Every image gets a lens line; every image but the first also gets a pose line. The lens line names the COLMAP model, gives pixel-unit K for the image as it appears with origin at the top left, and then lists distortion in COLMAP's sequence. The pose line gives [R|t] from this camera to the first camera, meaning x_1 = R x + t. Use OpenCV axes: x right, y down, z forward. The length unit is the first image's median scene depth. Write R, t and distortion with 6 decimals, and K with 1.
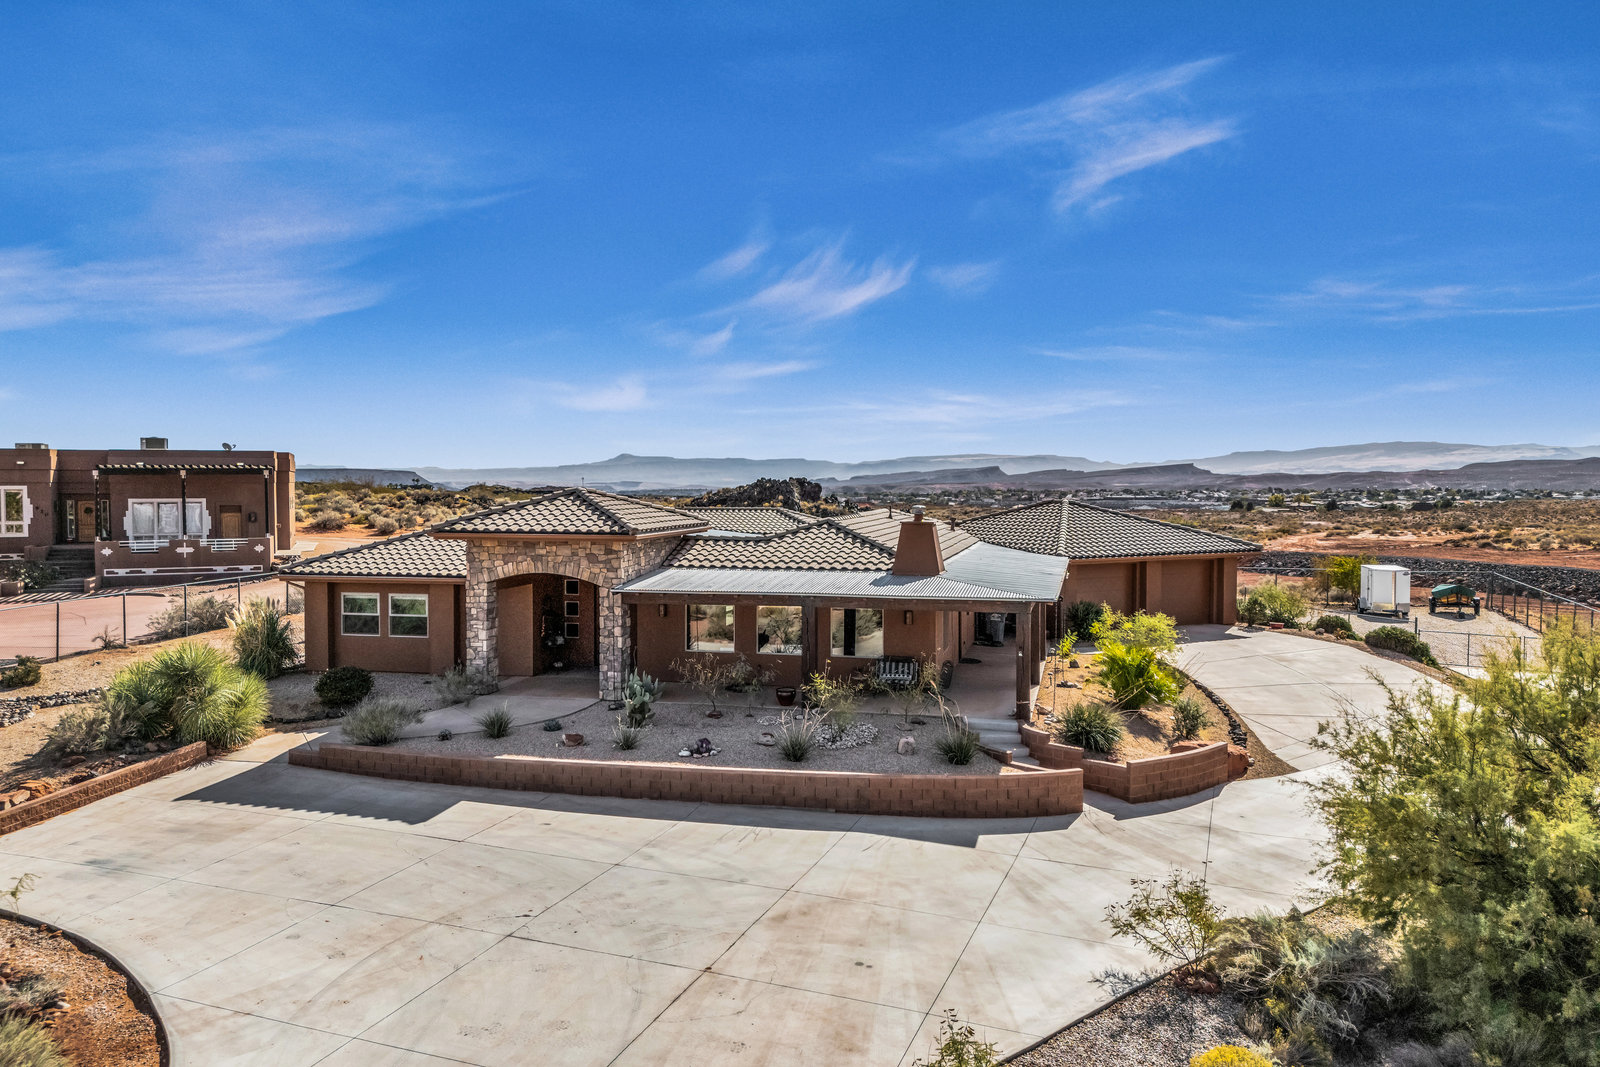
lens RADIAL K [[1174.0, 0, 800.0], [0, 1174.0, 533.5], [0, 0, 1]] dist [0.067618, -0.065699]
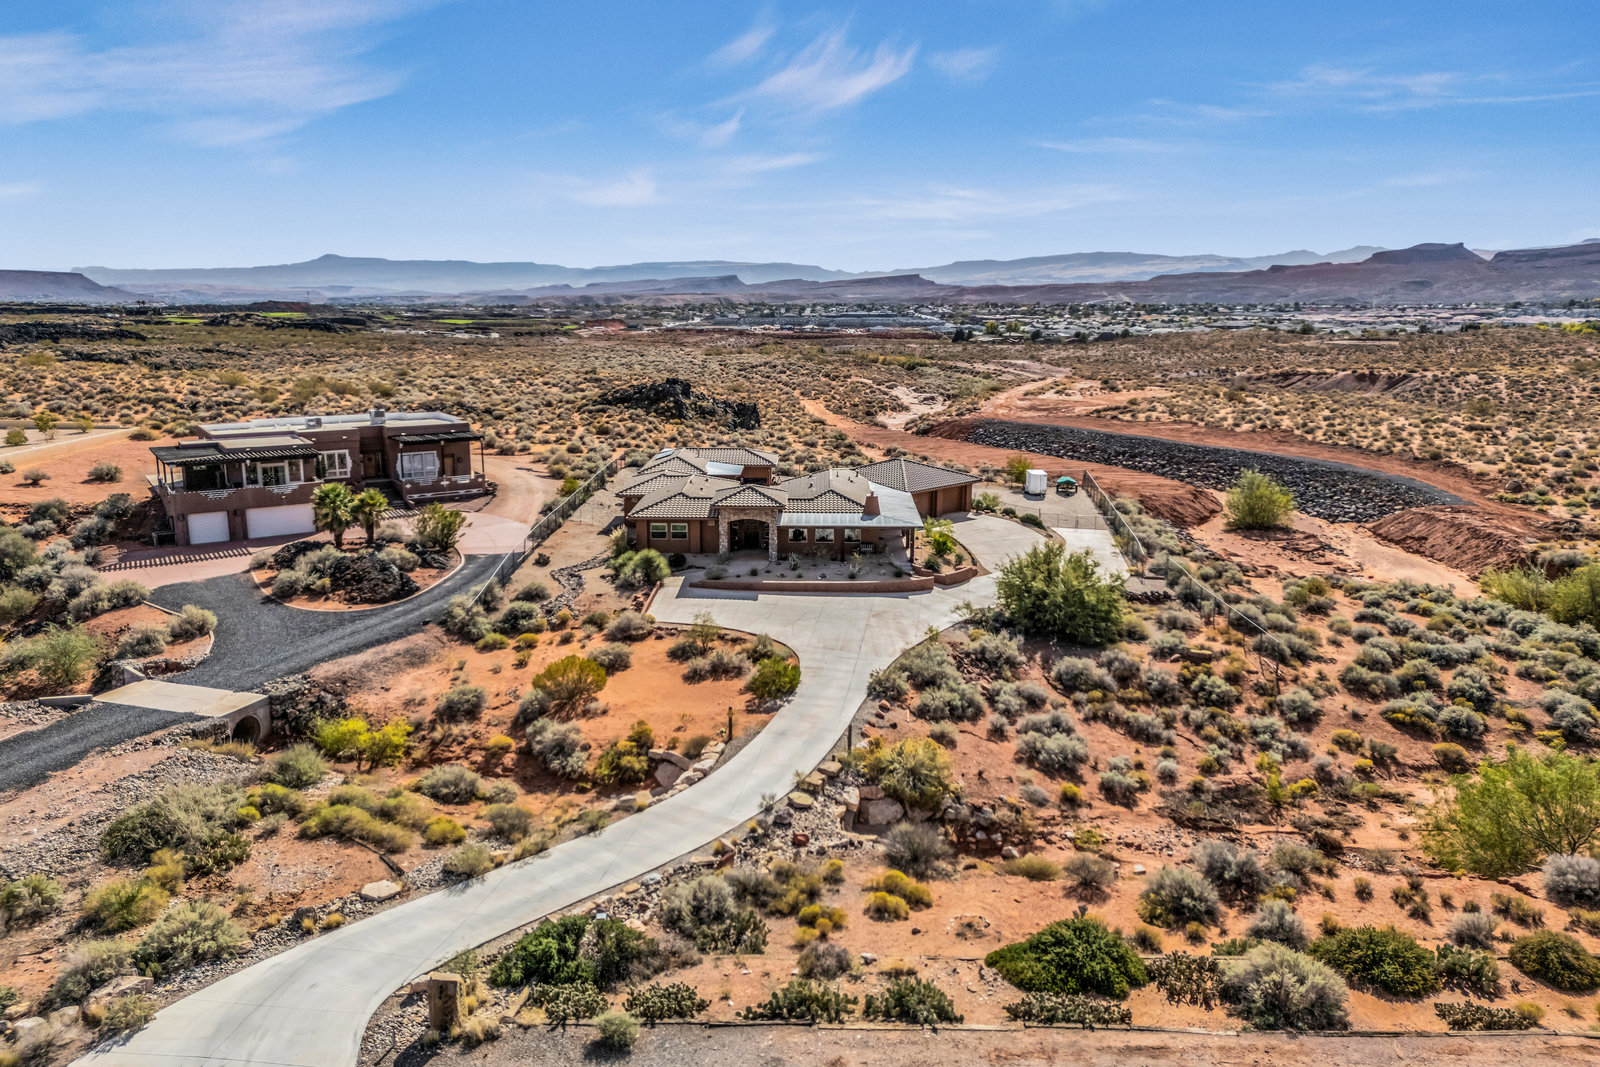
lens RADIAL K [[1175.1, 0, 800.0], [0, 1175.1, 533.5], [0, 0, 1]] dist [0.114881, -0.137192]
pose [[0.975100, -0.042269, 0.217699, -0.683325], [0.006352, 0.986588, 0.163106, -0.377252], [-0.221674, -0.157662, 0.962291, -1.702258]]
